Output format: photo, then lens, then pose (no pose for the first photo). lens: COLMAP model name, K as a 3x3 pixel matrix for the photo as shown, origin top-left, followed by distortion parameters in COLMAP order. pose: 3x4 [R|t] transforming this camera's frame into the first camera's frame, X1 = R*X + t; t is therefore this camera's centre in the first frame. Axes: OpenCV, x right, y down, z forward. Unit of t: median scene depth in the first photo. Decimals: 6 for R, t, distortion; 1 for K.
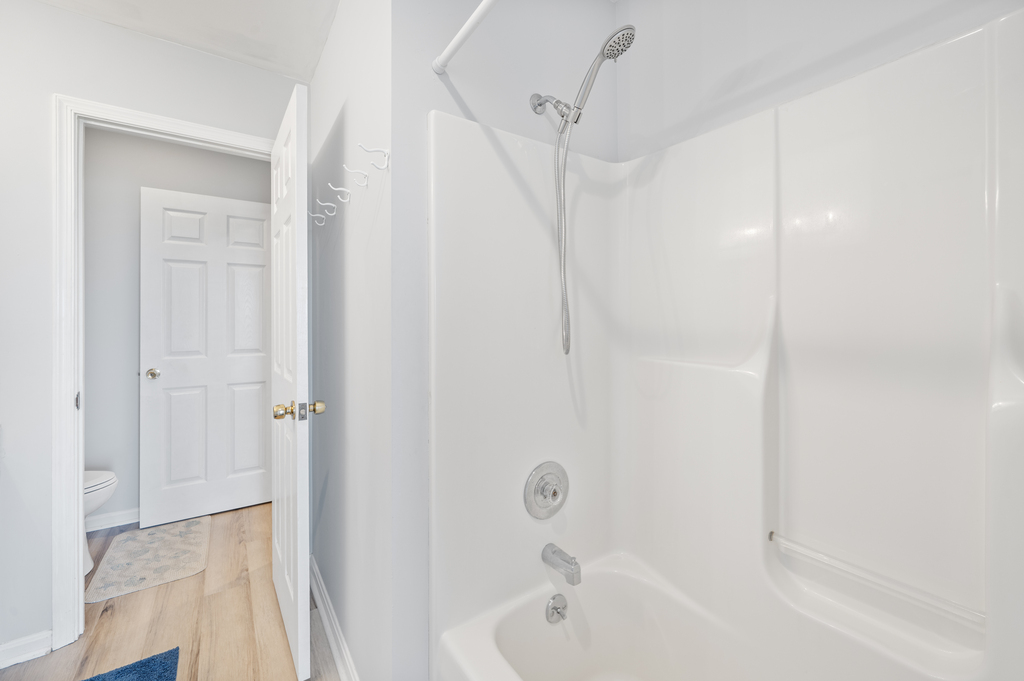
lens RADIAL K [[420.2, 0, 507.5], [0, 420.2, 333.3], [0, 0, 1]] dist [-0.002111, -0.000277]
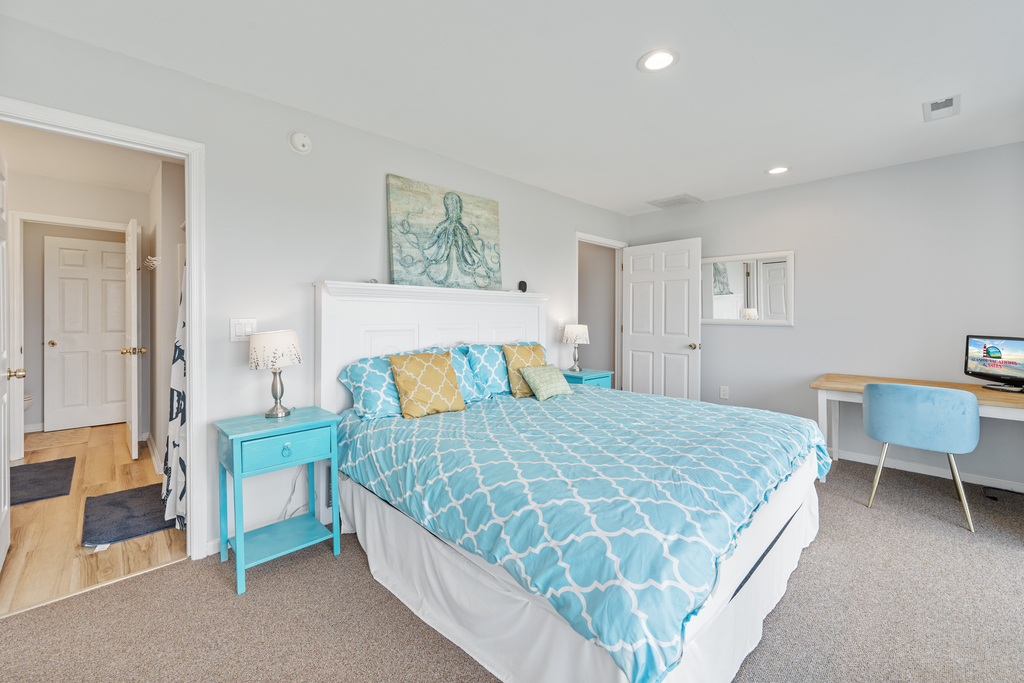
lens RADIAL K [[420.2, 0, 507.5], [0, 420.2, 334.3], [0, 0, 1]] dist [-0.002111, -0.000277]
pose [[0.985160, 0.006309, 0.171520, 0.791745], [-0.008394, 0.999899, 0.011436, 0.024579], [-0.171431, -0.012706, 0.985114, -1.144309]]
